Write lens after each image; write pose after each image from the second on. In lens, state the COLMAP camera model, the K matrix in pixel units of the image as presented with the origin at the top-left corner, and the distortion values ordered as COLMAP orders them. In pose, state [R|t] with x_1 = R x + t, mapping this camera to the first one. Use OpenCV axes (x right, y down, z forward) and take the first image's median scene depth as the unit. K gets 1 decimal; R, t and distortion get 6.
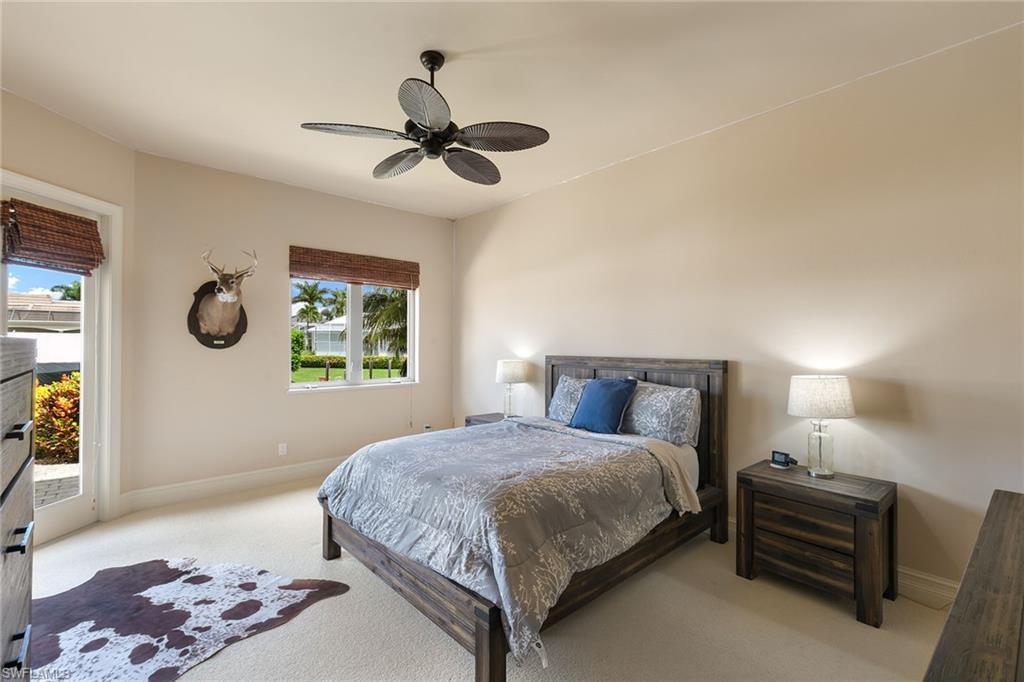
lens RADIAL K [[458.2, 0, 511.6], [0, 458.2, 339.1], [0, 0, 1]] dist [0.010675, -0.001031]
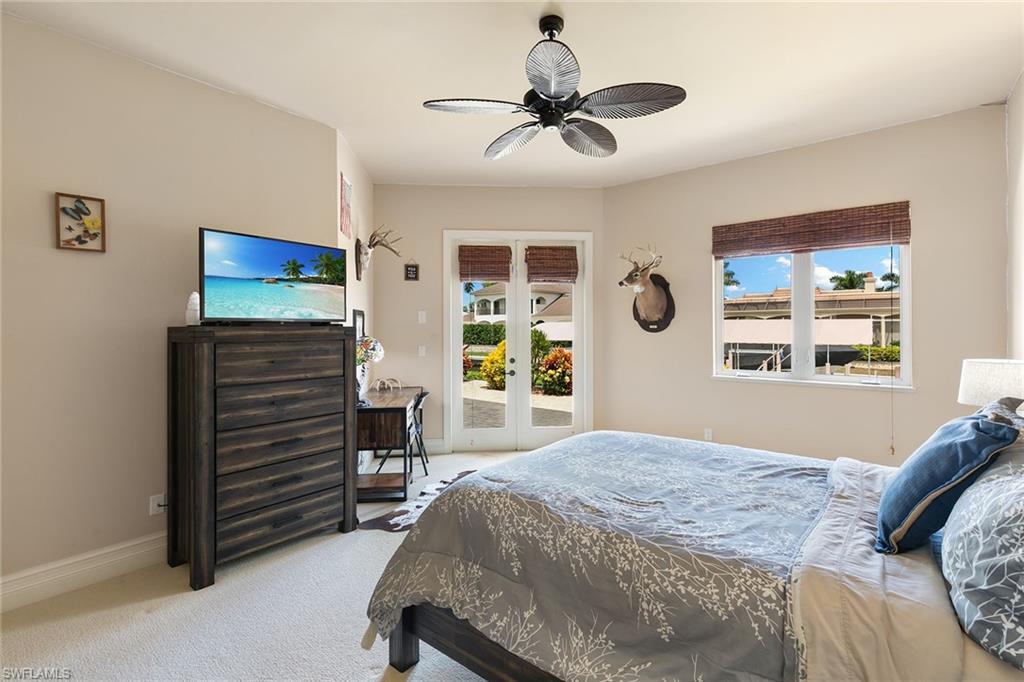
lens RADIAL K [[458.2, 0, 510.6], [0, 458.2, 324.3], [0, 0, 1]] dist [0.010675, -0.001031]
pose [[0.166673, -0.010029, -0.985961, 0.455289], [0.011951, 0.999895, -0.008150, 0.005603], [0.985940, -0.010424, 0.166776, 0.465478]]
